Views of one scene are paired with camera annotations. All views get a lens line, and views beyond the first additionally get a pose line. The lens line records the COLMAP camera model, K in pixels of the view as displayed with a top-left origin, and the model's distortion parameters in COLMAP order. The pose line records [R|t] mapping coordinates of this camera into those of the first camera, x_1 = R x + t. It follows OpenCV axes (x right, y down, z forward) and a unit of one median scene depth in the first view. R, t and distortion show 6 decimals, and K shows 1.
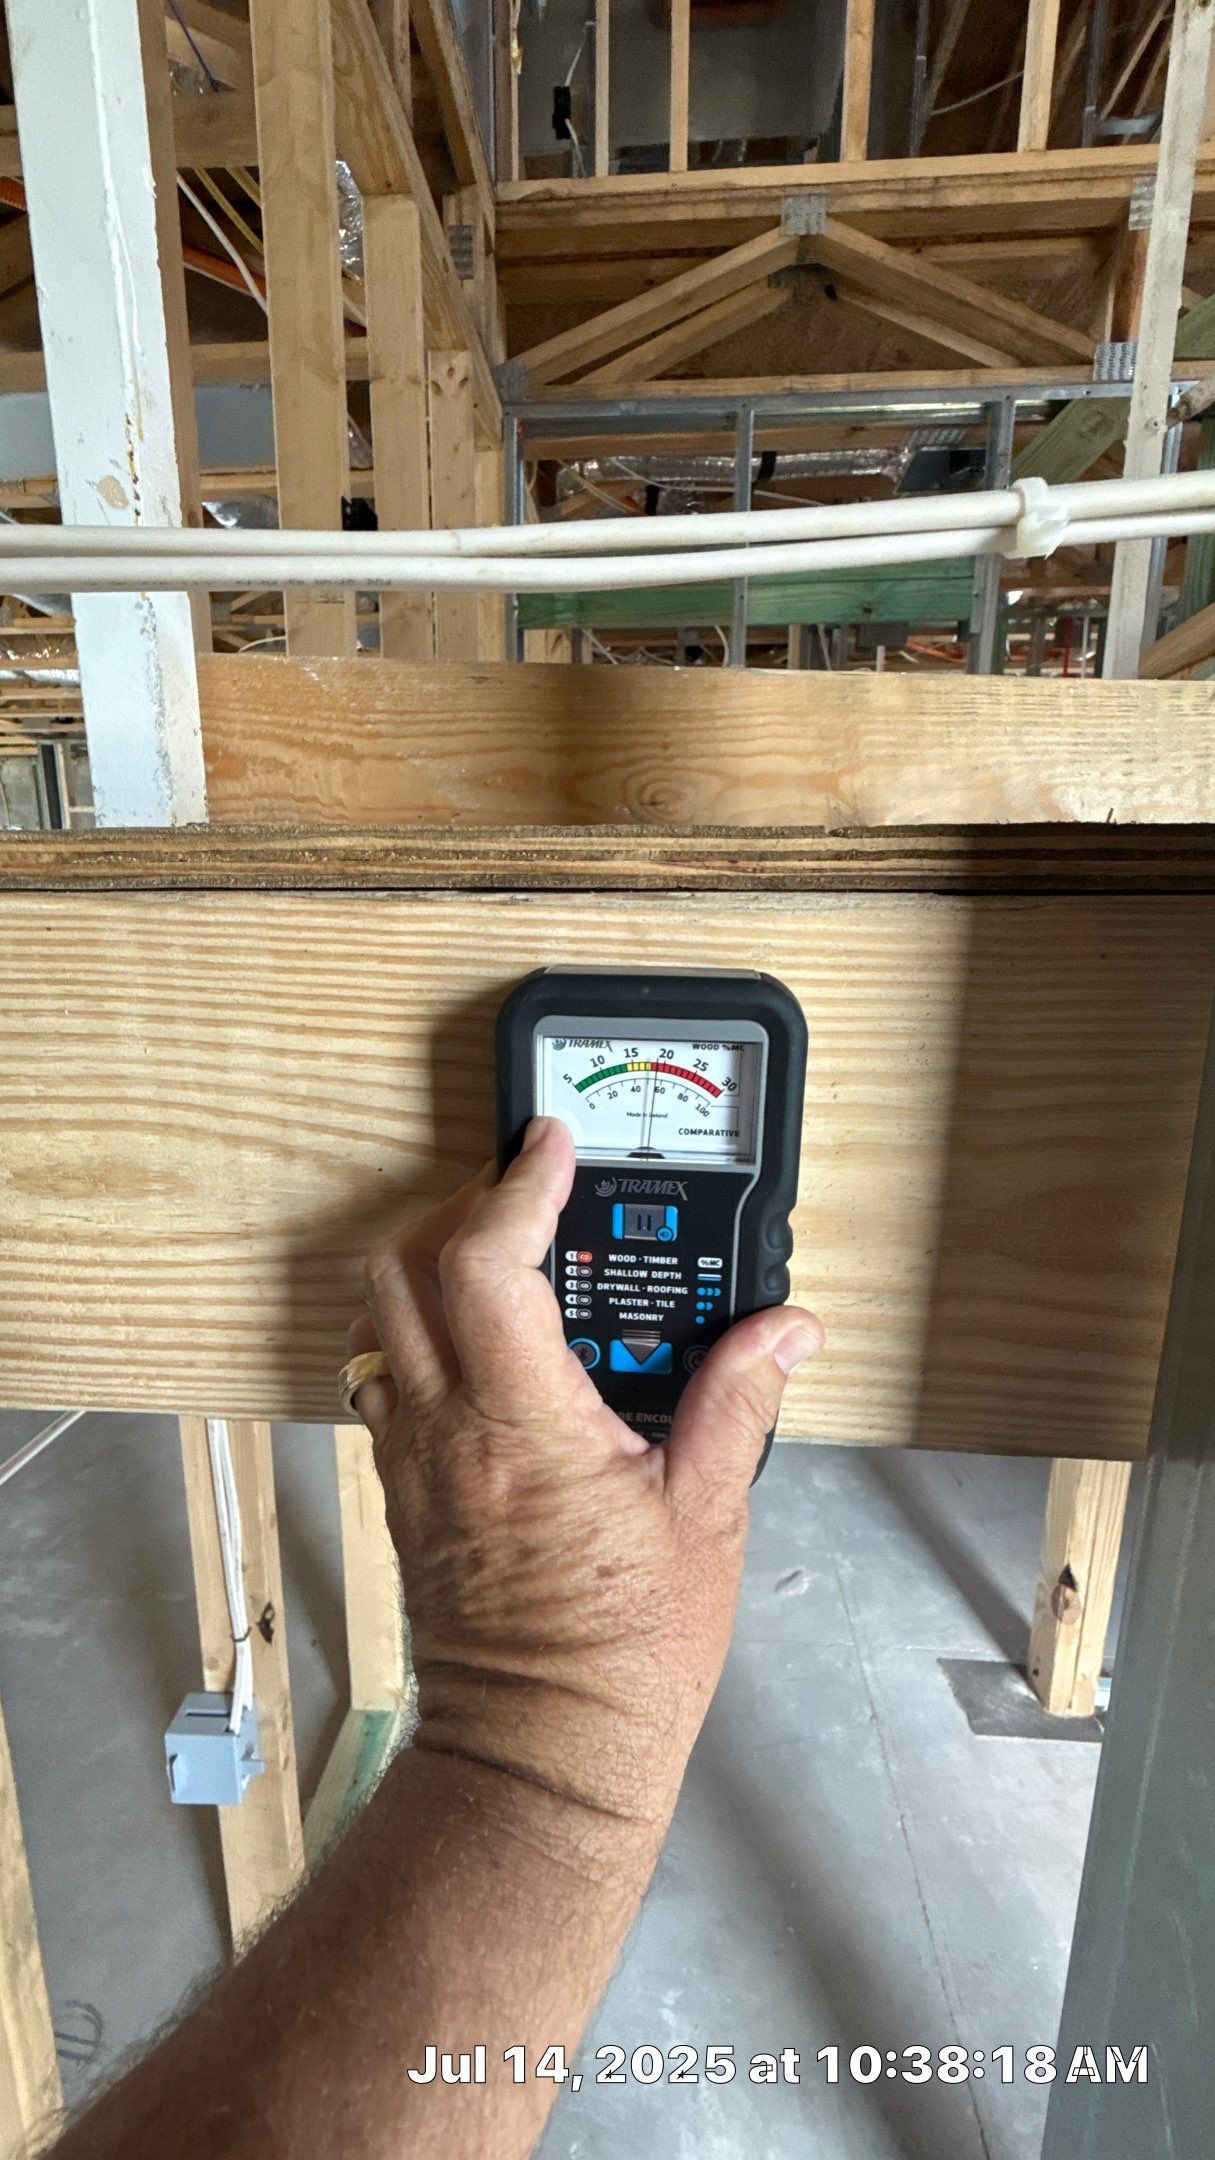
lens RADIAL K [[851.8, 0, 607.5], [0, 851.8, 1080.0], [0, 0, 1]] dist [-0.008379, 0.000113]
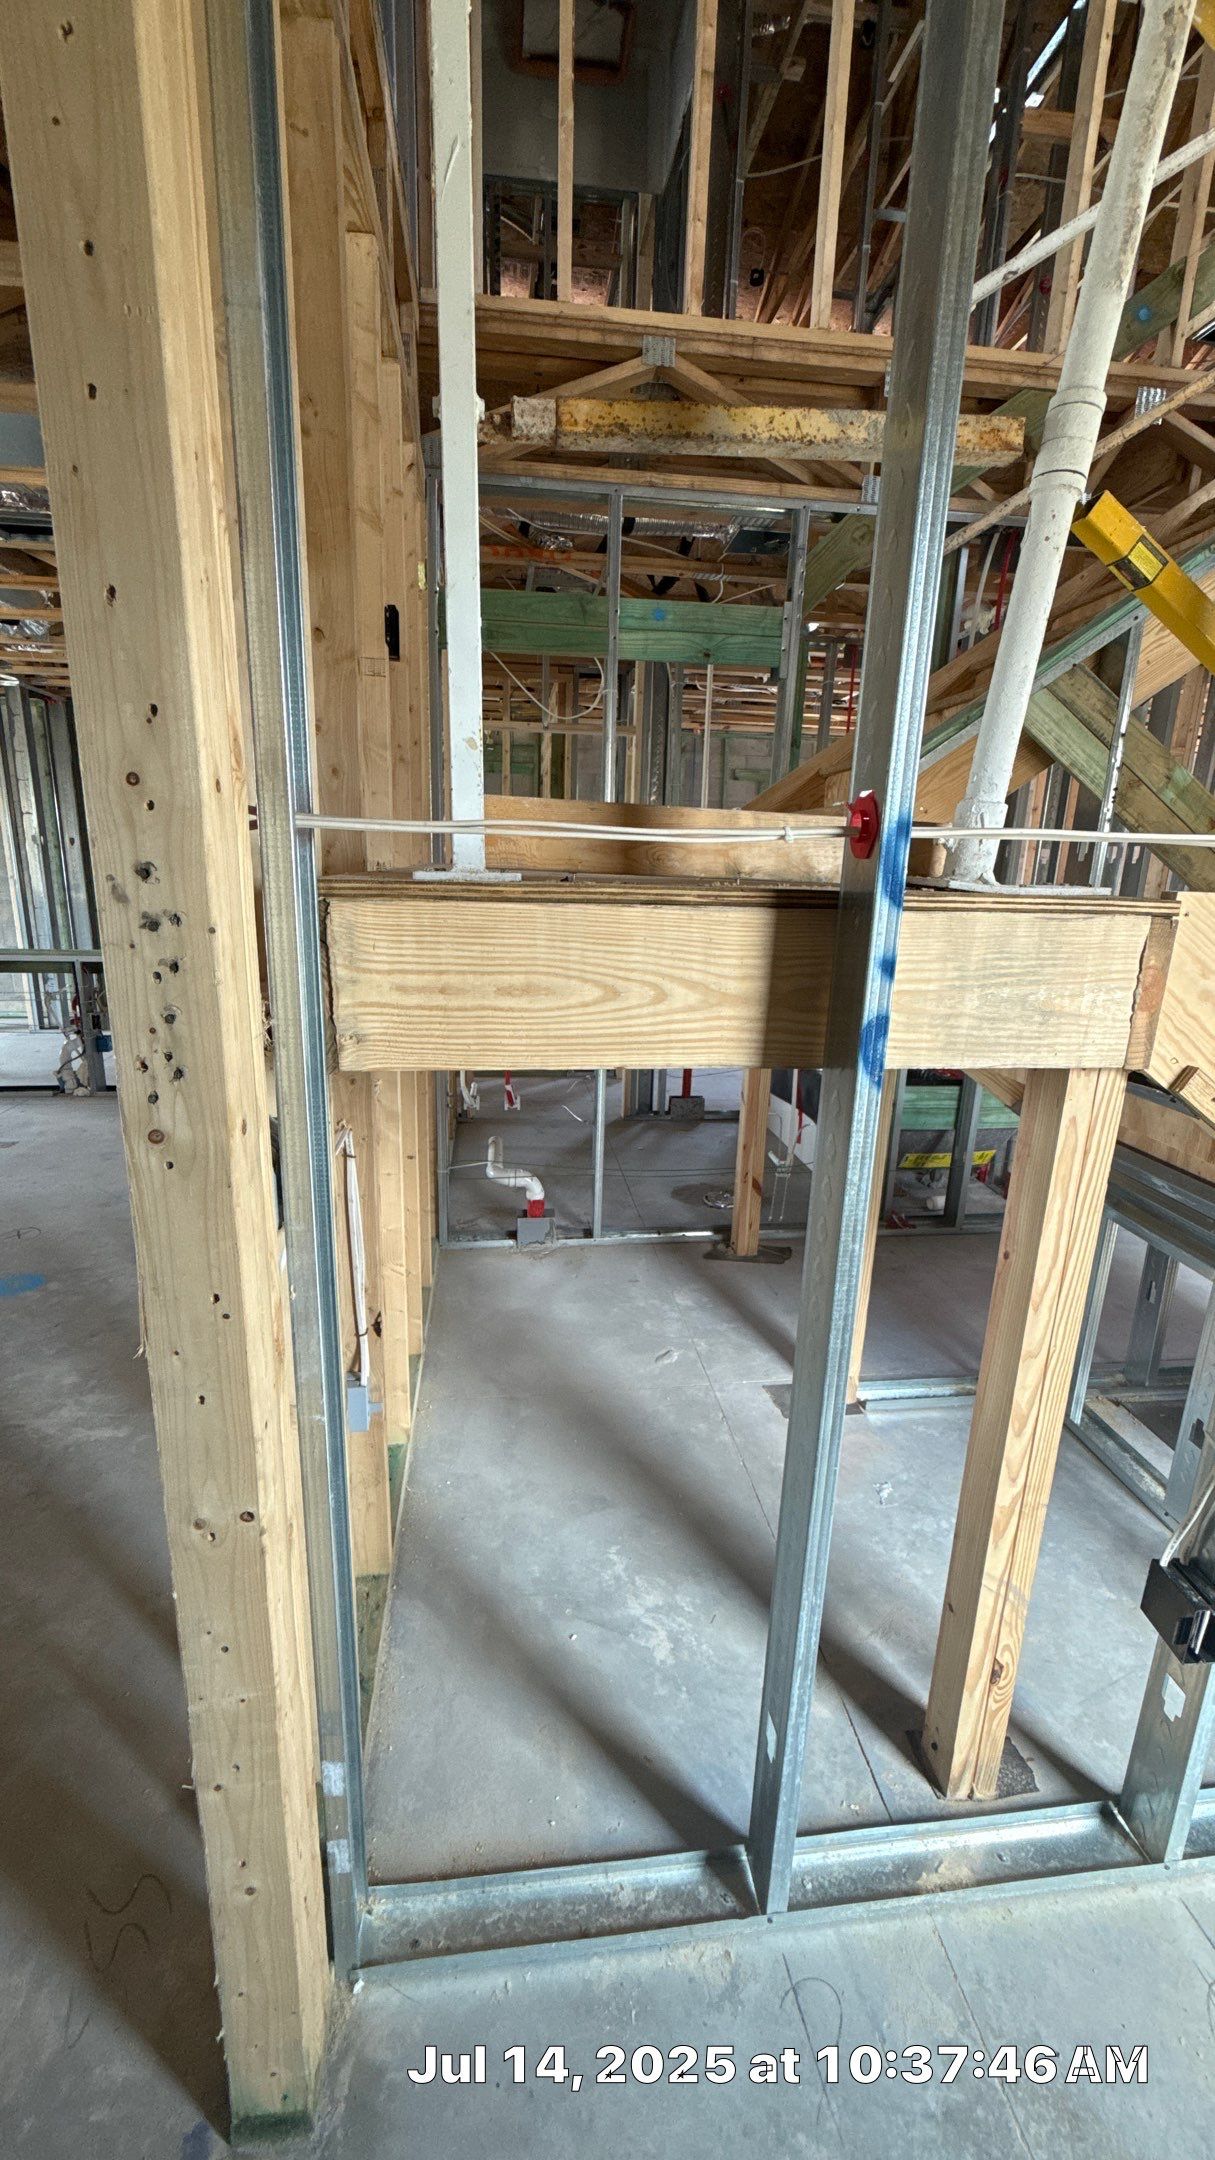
lens RADIAL K [[865.8, 0, 607.5], [0, 865.8, 1080.0], [0, 0, 1]] dist [-0.022668, -0.000124]
pose [[0.979597, -0.026533, 0.199213, -0.891243], [0.015929, 0.998379, 0.054643, 0.264224], [-0.200340, -0.050355, 0.978431, -2.156759]]
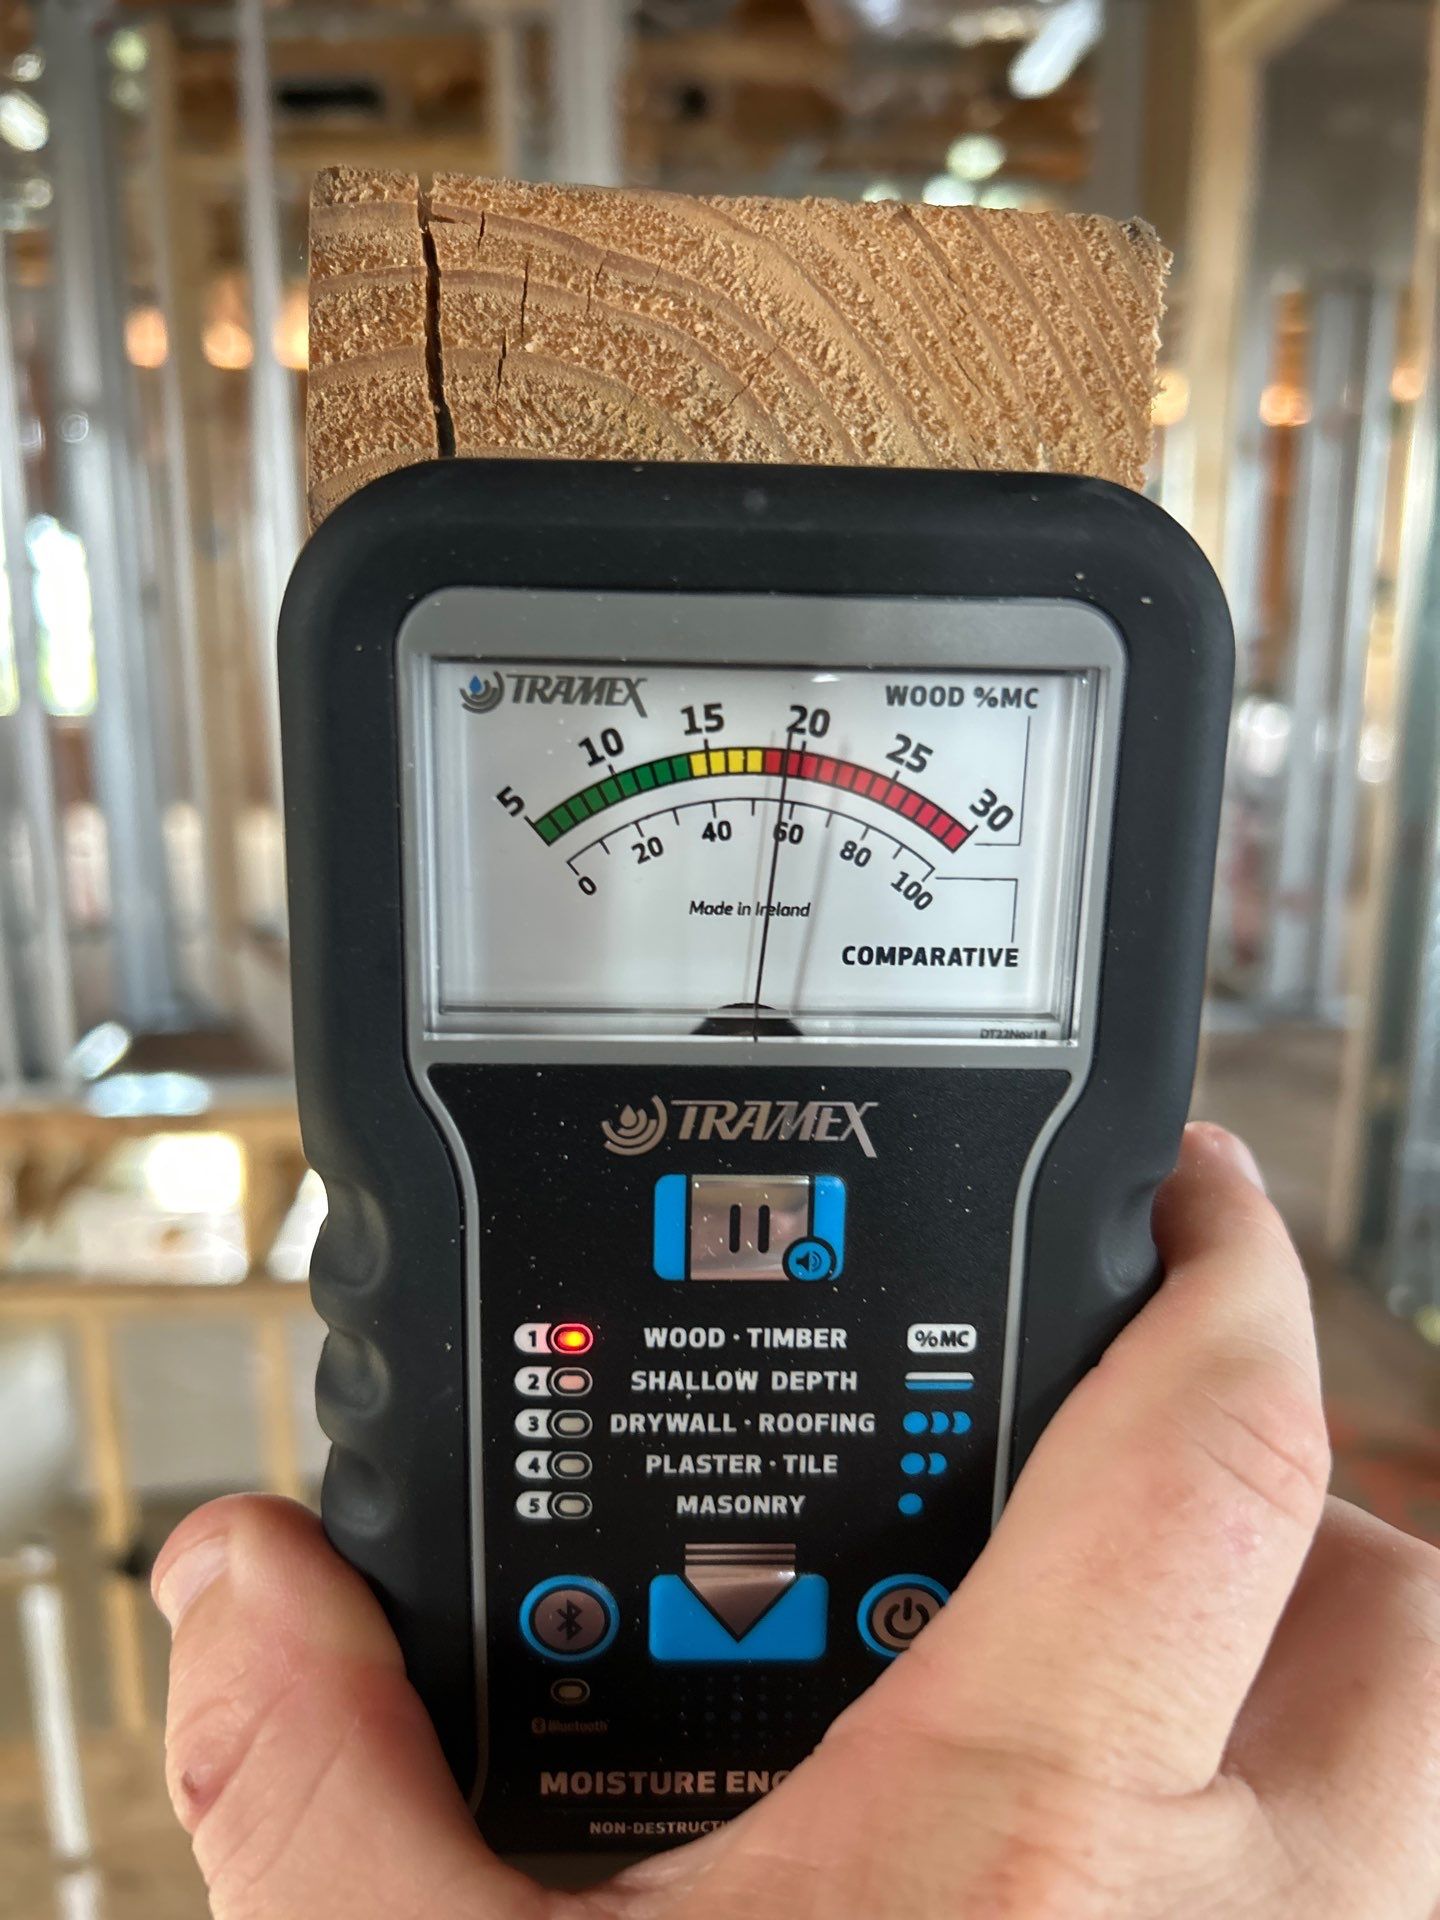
lens RADIAL K [[1559.3, 0, 720.0], [0, 1559.3, 960.0], [0, 0, 1]] dist [0.139864, -0.595560]
pose [[0.992960, -0.021164, 0.116542, -0.037430], [0.020728, 0.999773, 0.004950, 0.057272], [-0.116621, -0.002500, 0.993173, 0.380813]]
